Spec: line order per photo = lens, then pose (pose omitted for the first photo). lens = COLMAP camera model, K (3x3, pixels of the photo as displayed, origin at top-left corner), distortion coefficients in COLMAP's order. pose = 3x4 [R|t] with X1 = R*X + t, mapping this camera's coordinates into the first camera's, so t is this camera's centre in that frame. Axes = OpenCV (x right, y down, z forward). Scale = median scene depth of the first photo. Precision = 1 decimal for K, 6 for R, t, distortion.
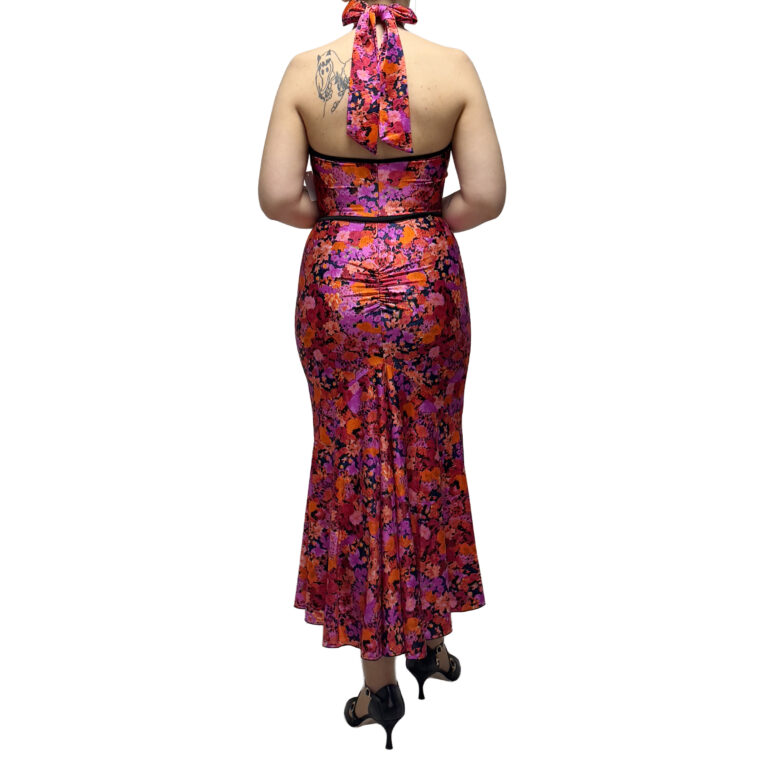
lens RADIAL K [[889.7, 0, 316.1], [0, 889.7, 331.6], [0, 0, 1]] dist [0.162661, 0.000000]
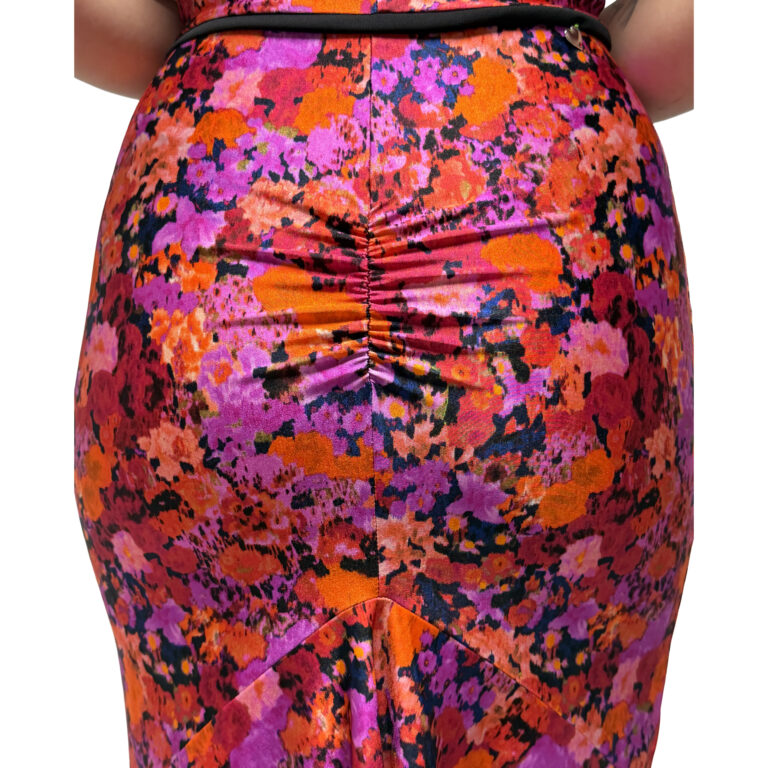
lens RADIAL K [[3028.6, 0, 385.8], [0, 3028.6, 384.4], [0, 0, 1]] dist [-0.505698, 0.000000]
pose [[0.996929, 0.030595, 0.072089, 0.015072], [-0.028976, 0.999306, -0.023407, -0.004572], [-0.072755, 0.021246, 0.997123, 0.158823]]
